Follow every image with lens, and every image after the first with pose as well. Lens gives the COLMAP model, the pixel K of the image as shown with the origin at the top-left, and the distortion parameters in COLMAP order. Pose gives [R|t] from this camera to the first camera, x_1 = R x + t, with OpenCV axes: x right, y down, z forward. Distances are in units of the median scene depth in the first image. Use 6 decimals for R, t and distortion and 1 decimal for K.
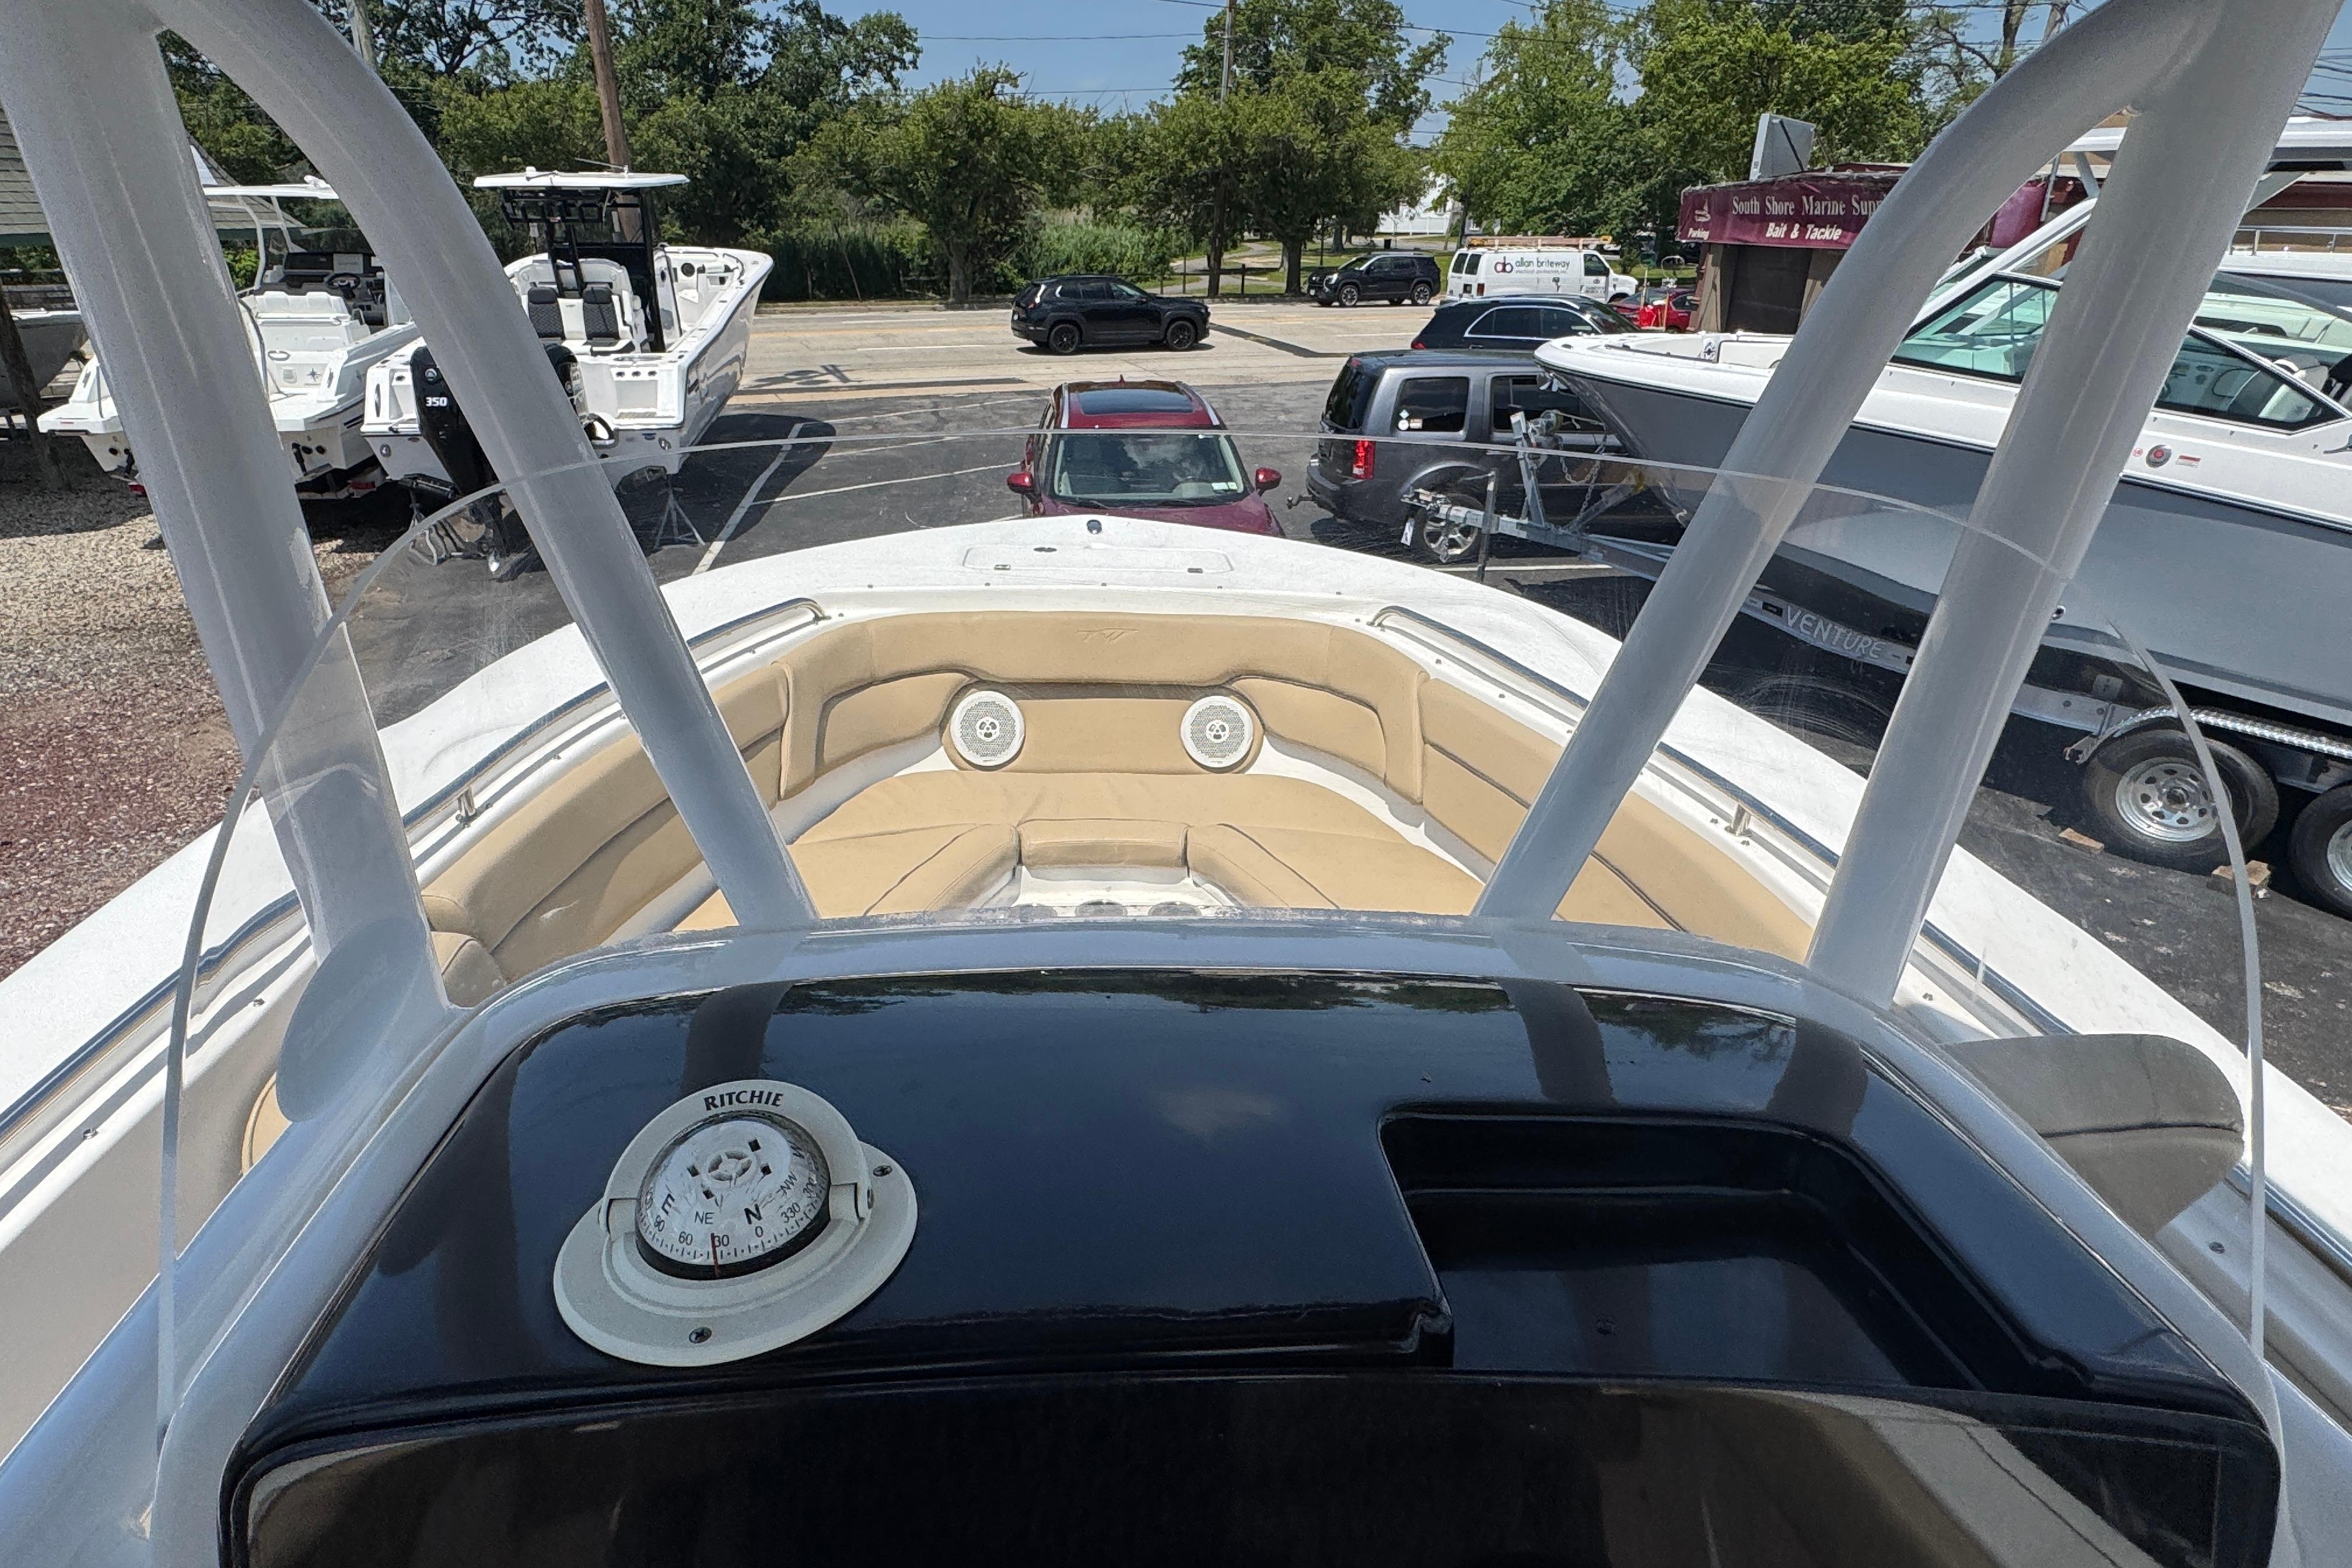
lens RADIAL K [[1308.9, 0, 1153.9], [0, 1308.9, 793.6], [0, 0, 1]] dist [0.000774, 0.001060]
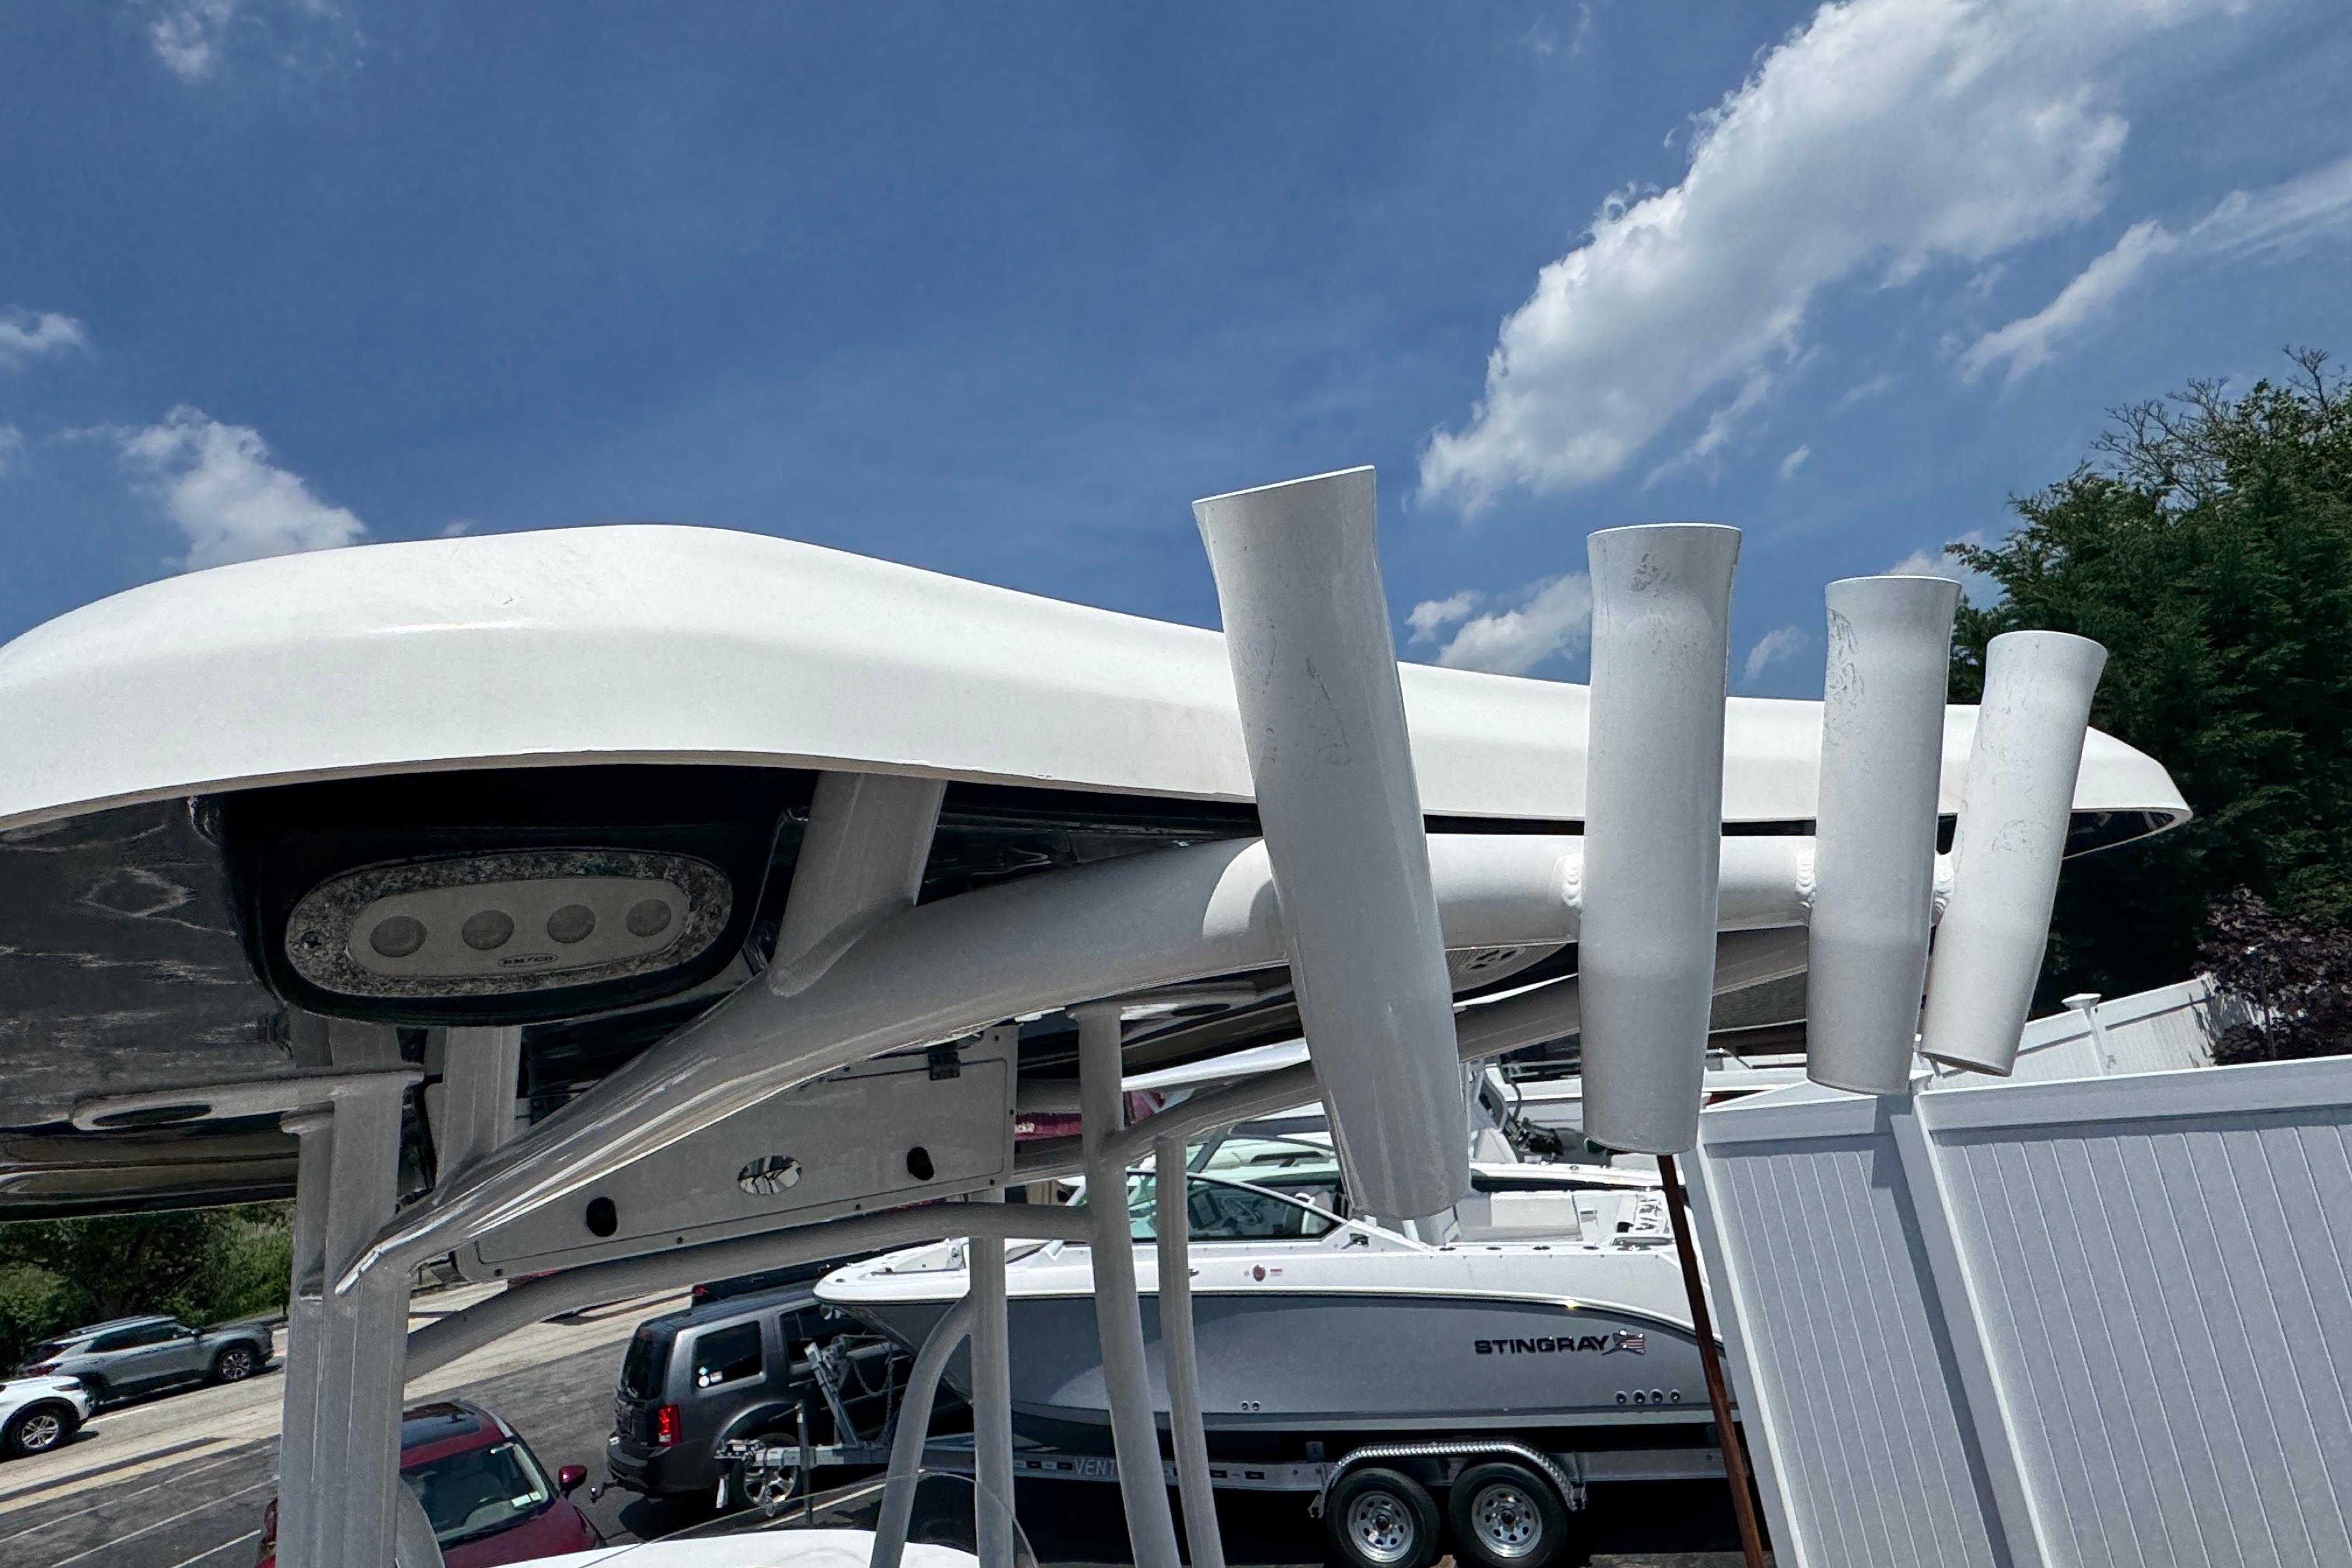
lens RADIAL K [[1324.9, 0, 1146.8], [0, 1324.9, 783.0], [0, 0, 1]] dist [-0.001778, 0.001431]
pose [[0.854621, -0.037441, 0.517901, -0.022575], [0.350839, 0.776929, -0.522774, 0.013807], [-0.382799, 0.628474, 0.677116, -0.091396]]
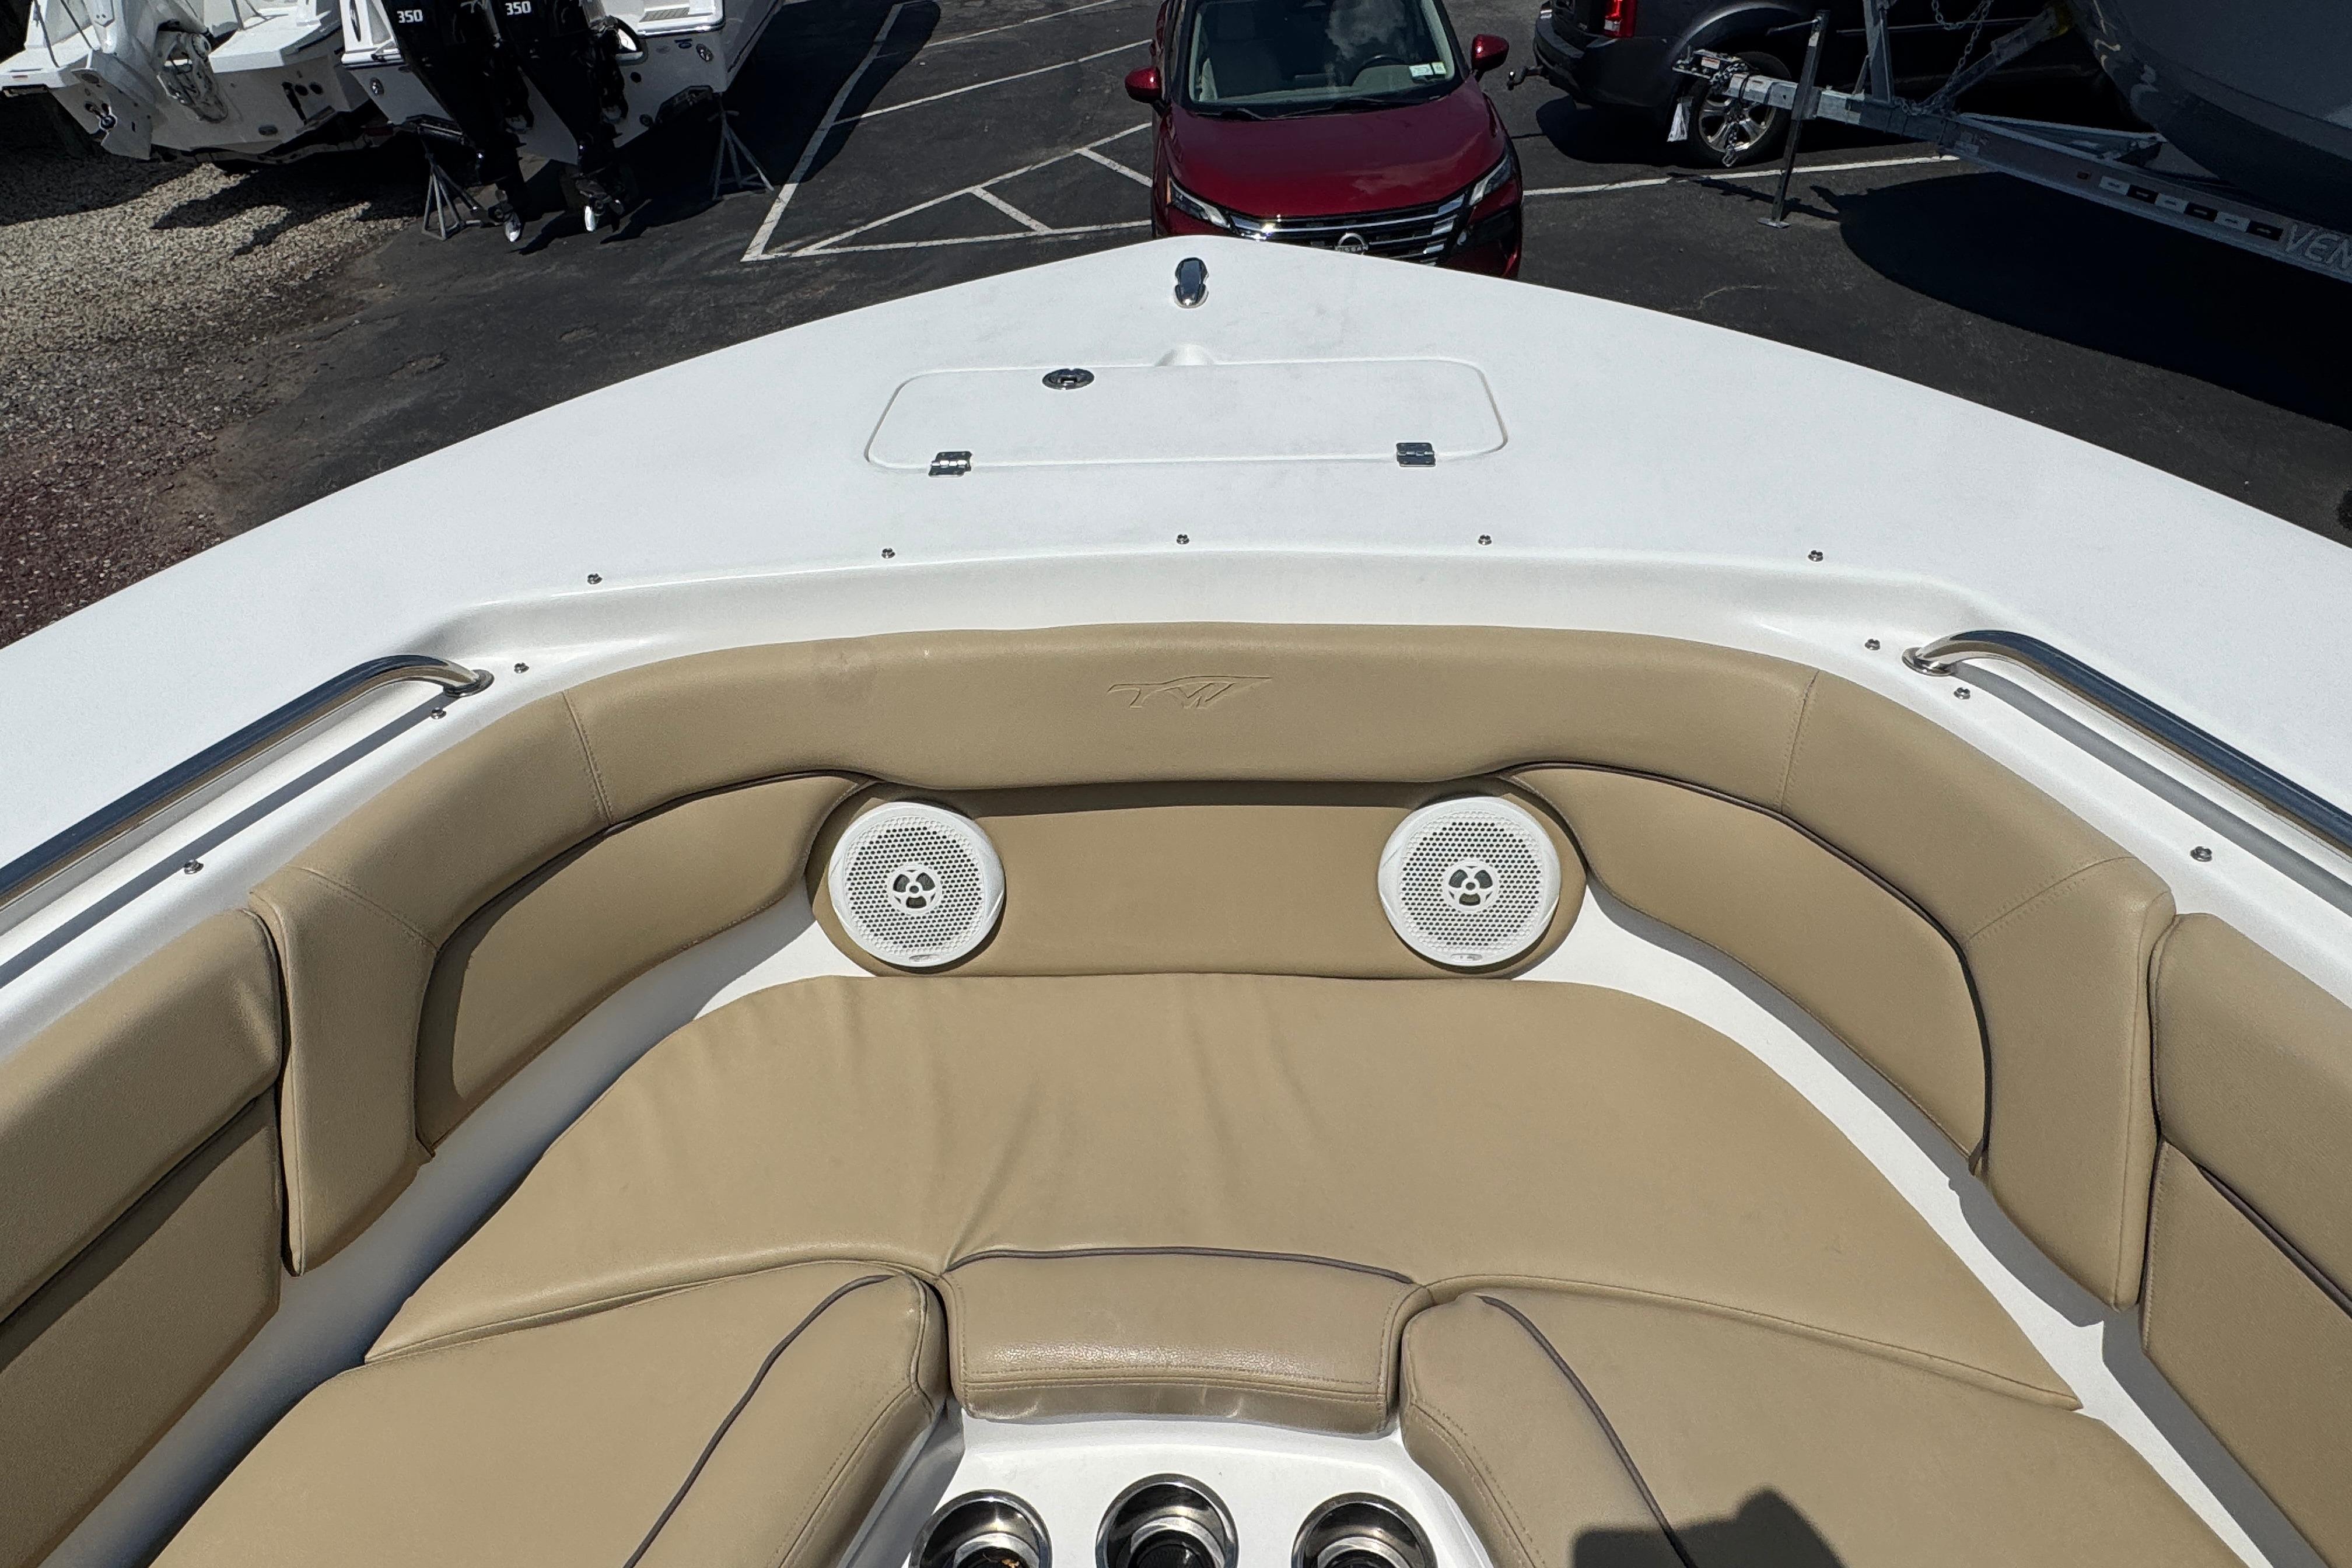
lens RADIAL K [[1314.7, 0, 1170.3], [0, 1314.7, 780.0], [0, 0, 1]] dist [0.002159, -0.001780]
pose [[0.992411, -0.002237, -0.122948, 0.001179], [0.035620, 0.962200, 0.270005, -0.033903], [0.117696, -0.272335, 0.954977, 0.107437]]
